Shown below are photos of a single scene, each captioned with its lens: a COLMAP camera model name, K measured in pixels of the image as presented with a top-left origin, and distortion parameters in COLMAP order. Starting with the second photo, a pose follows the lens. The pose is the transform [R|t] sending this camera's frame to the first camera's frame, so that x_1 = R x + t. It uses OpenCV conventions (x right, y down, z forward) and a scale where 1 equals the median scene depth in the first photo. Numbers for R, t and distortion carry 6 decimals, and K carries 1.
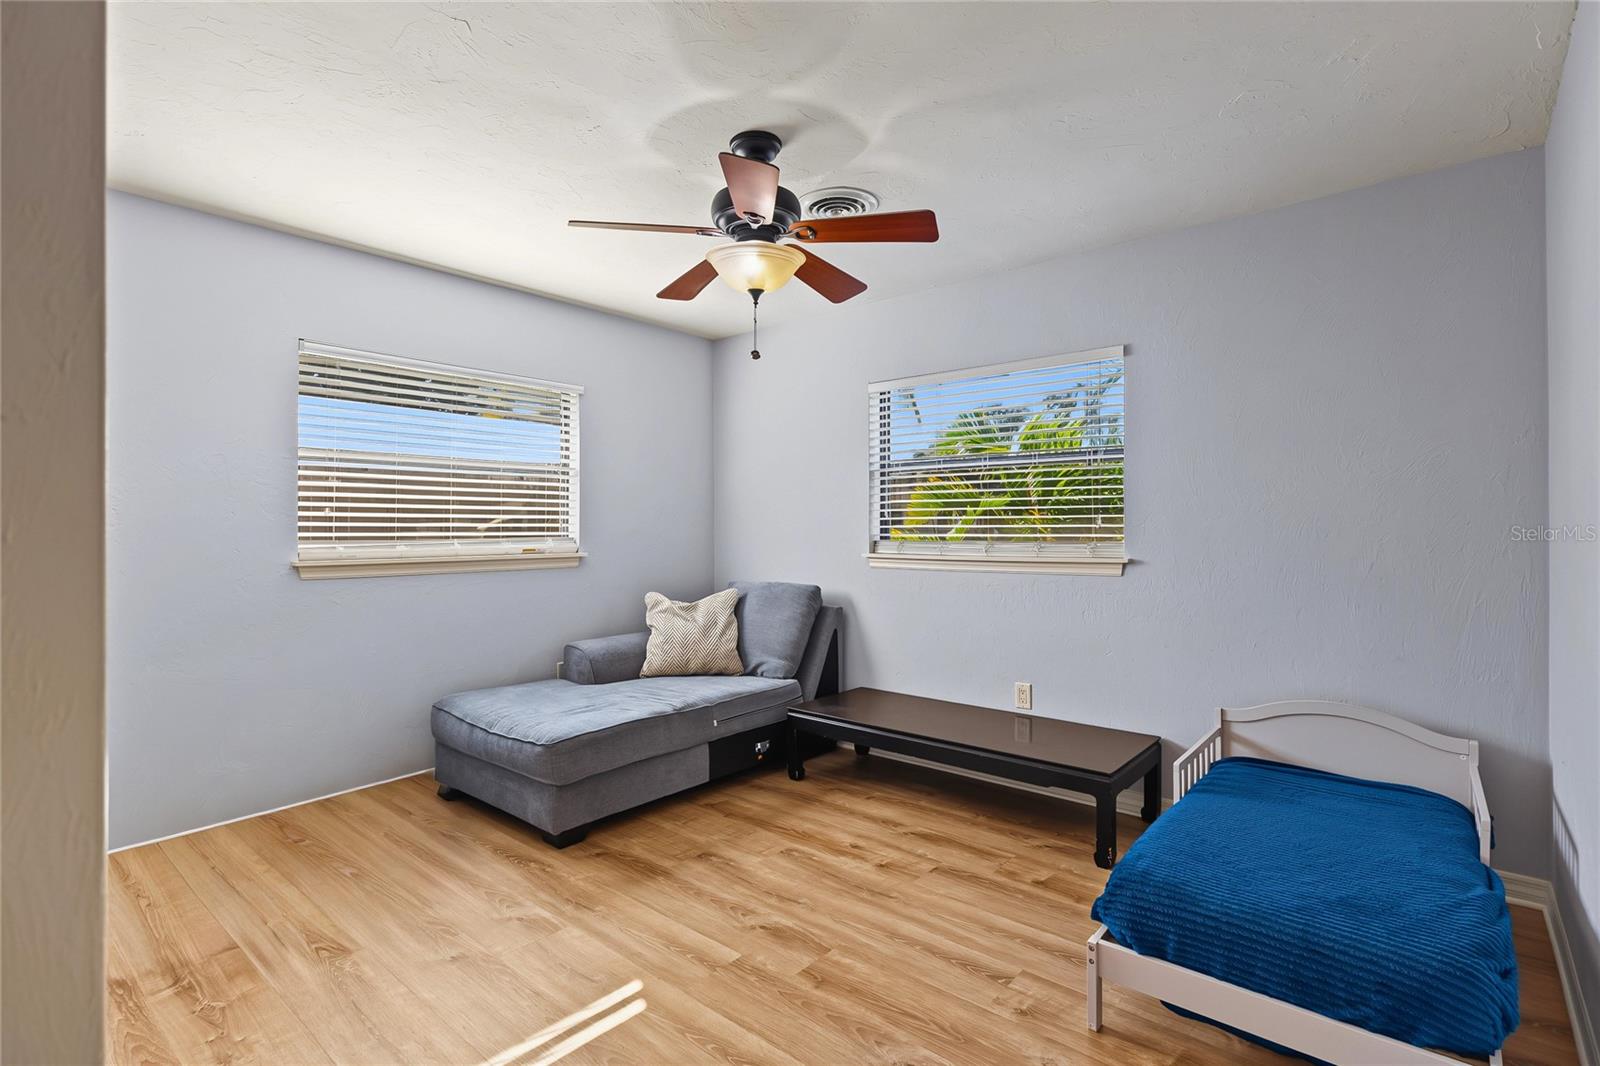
lens RADIAL K [[766.5, 0, 801.5], [0, 766.5, 535.9], [0, 0, 1]] dist [0.001204, 0.001746]
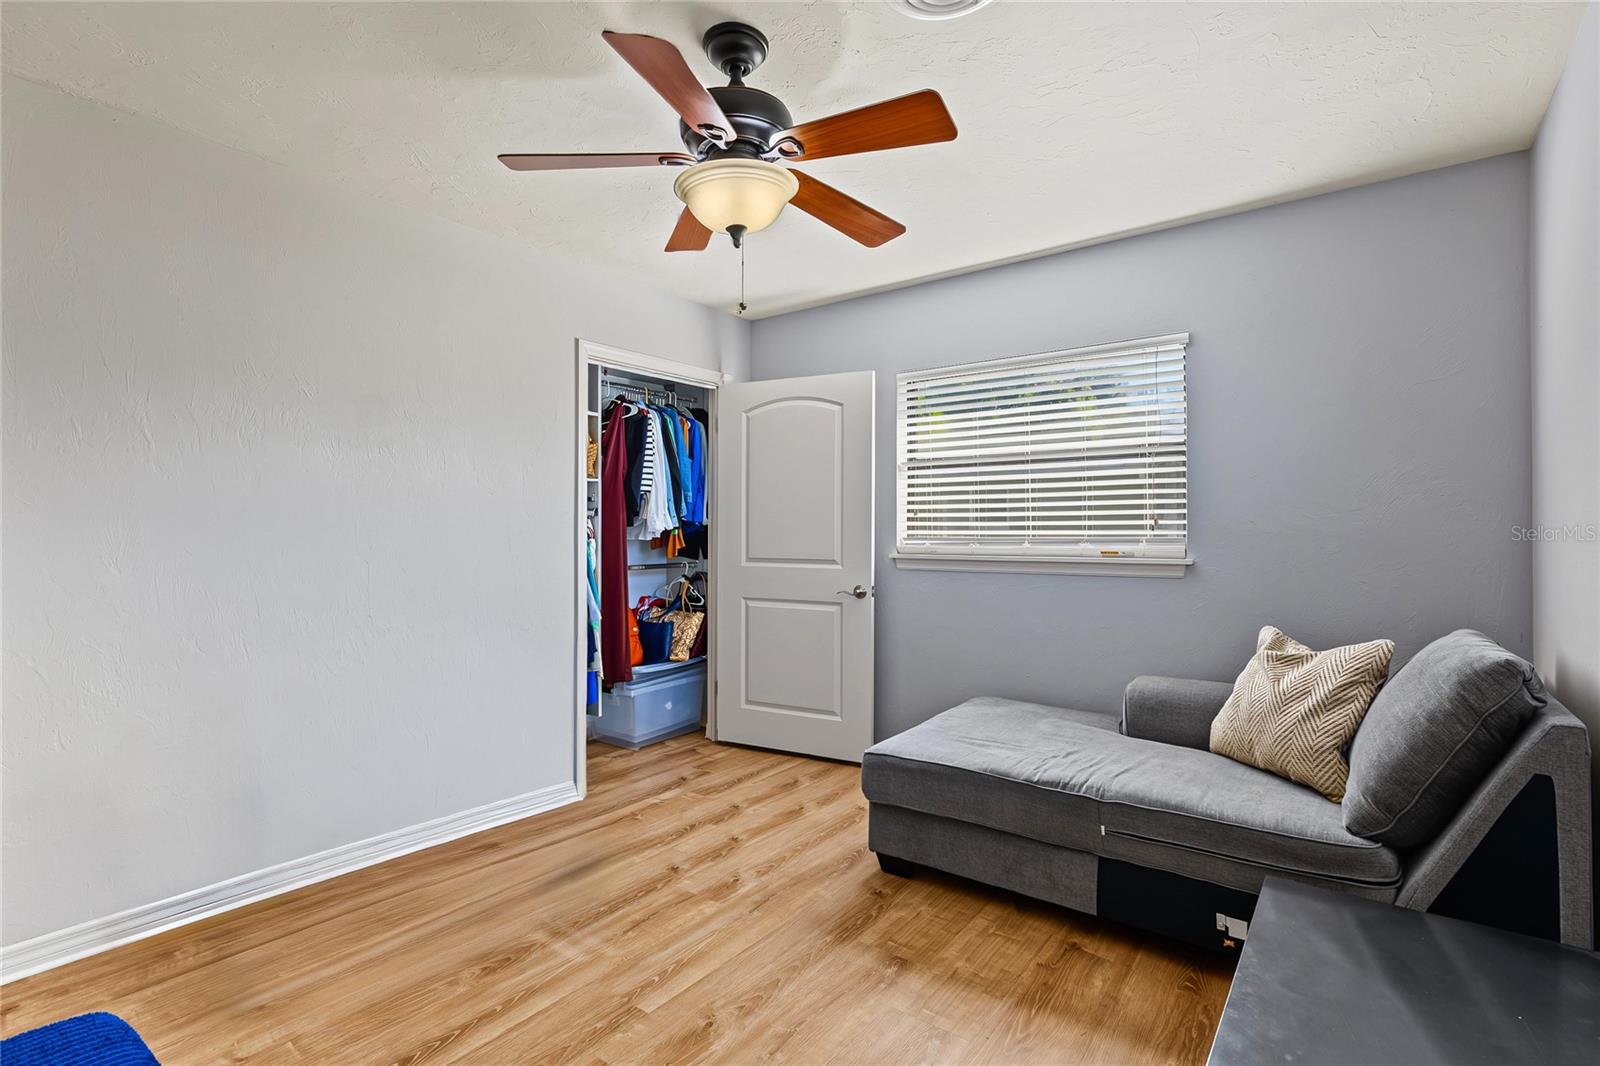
lens RADIAL K [[766.5, 0, 801.8], [0, 766.5, 526.1], [0, 0, 1]] dist [0.001204, 0.001746]
pose [[0.047936, -0.003709, -0.998844, 0.568671], [-0.003867, 0.999985, -0.003898, -0.006877], [0.998843, 0.004050, 0.047921, 0.791434]]
